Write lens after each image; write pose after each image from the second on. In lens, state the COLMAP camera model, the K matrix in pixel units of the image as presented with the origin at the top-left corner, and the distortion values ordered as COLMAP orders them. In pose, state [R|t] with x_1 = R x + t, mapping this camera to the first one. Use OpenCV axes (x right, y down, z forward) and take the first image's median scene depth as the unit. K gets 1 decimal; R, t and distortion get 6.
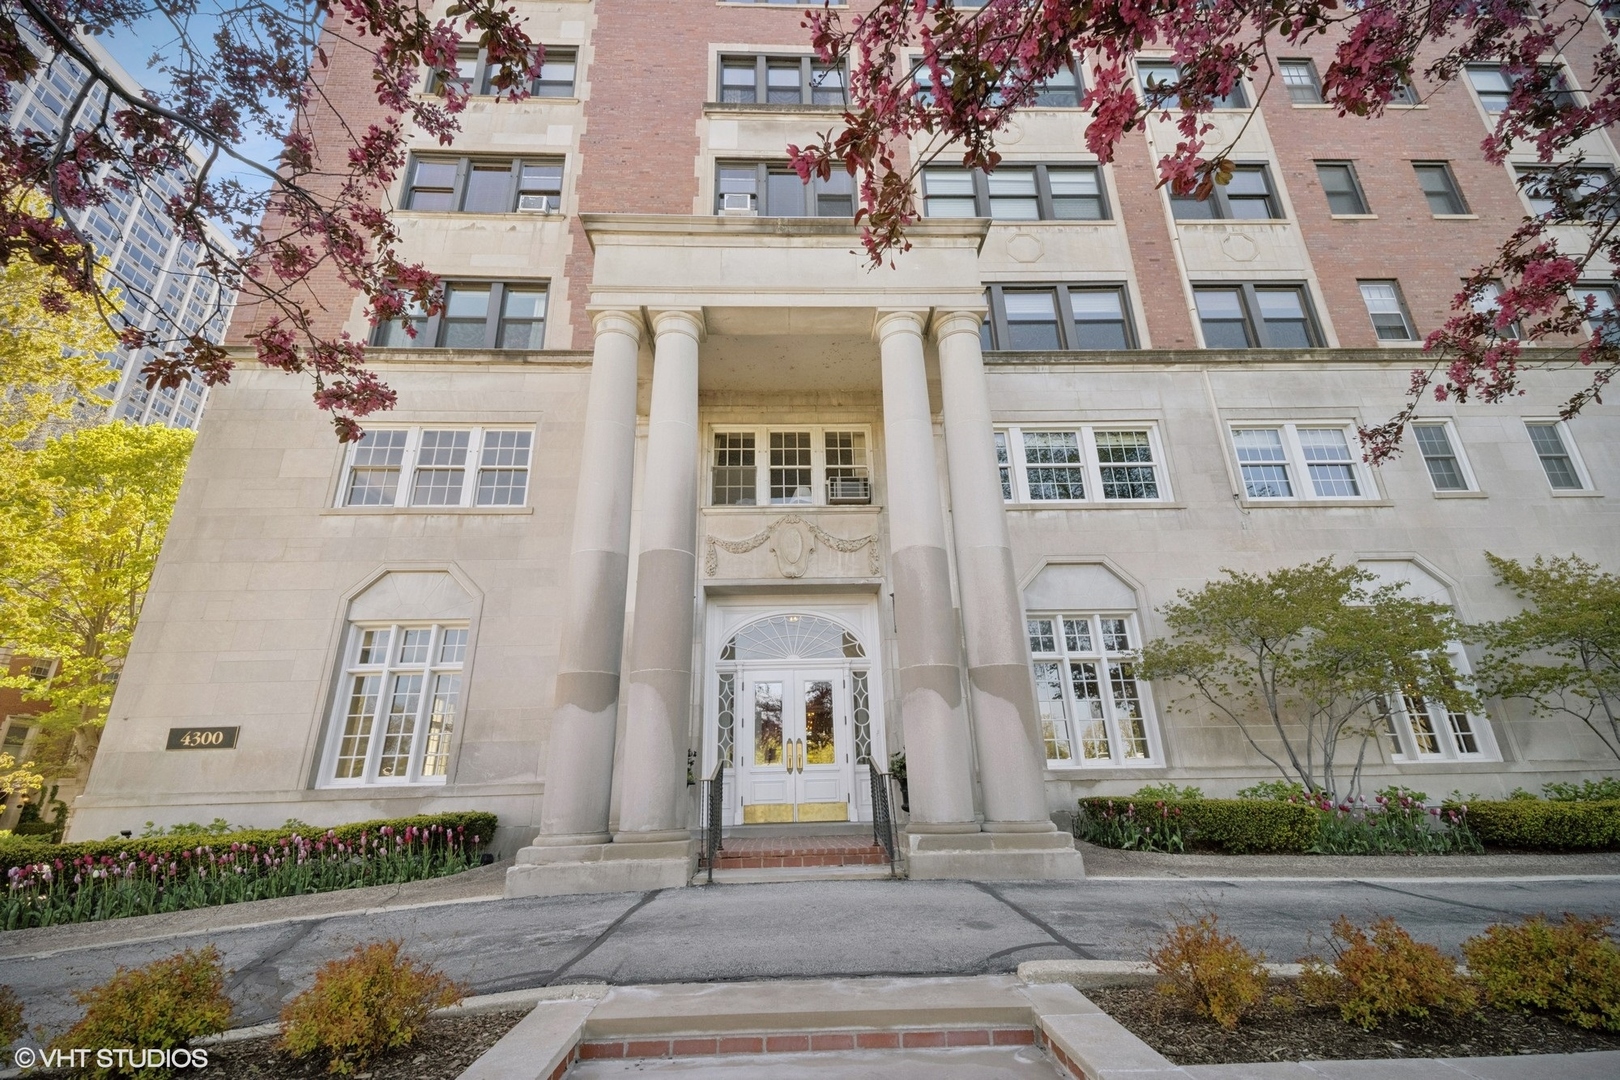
lens RADIAL K [[708.0, 0, 800.0], [0, 708.0, 527.3], [0, 0, 1]] dist [0.017826, -0.000018]
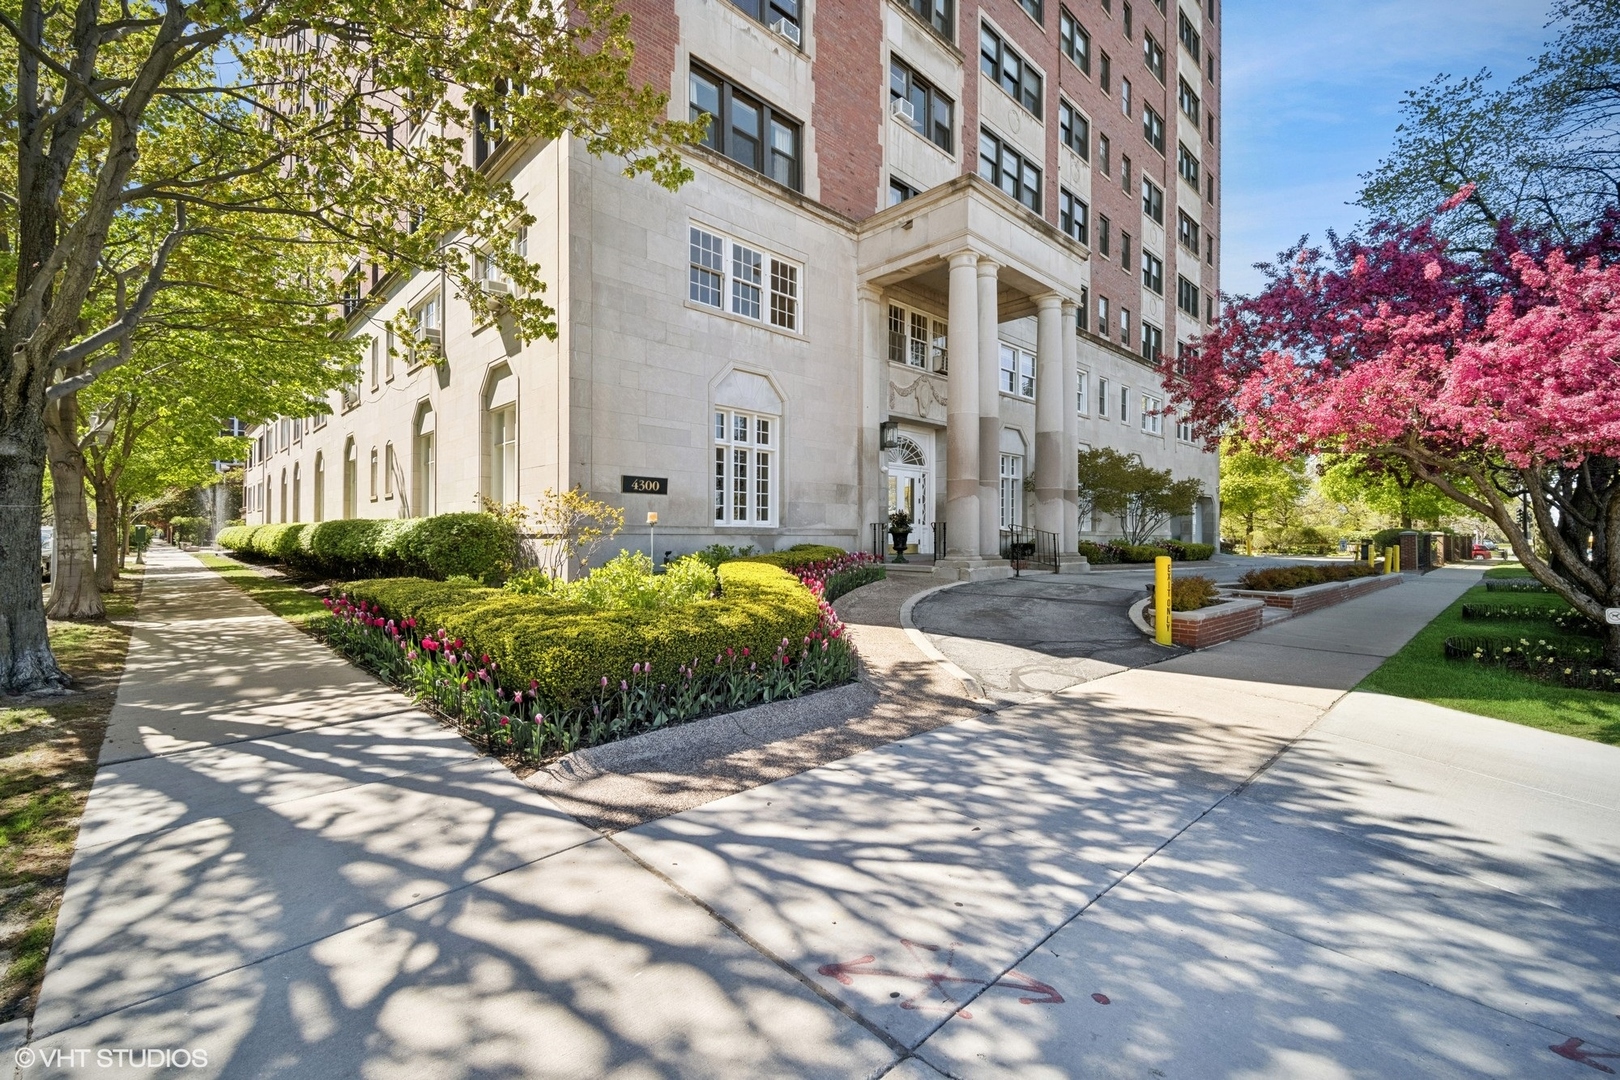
lens RADIAL K [[667.3, 0, 809.2], [0, 667.3, 543.4], [0, 0, 1]] dist [0.002475, 0.000023]
pose [[0.750815, 0.018890, 0.660242, -1.017483], [-0.252253, 0.932024, 0.260192, 0.007199], [-0.610447, -0.361904, 0.704543, -0.032790]]
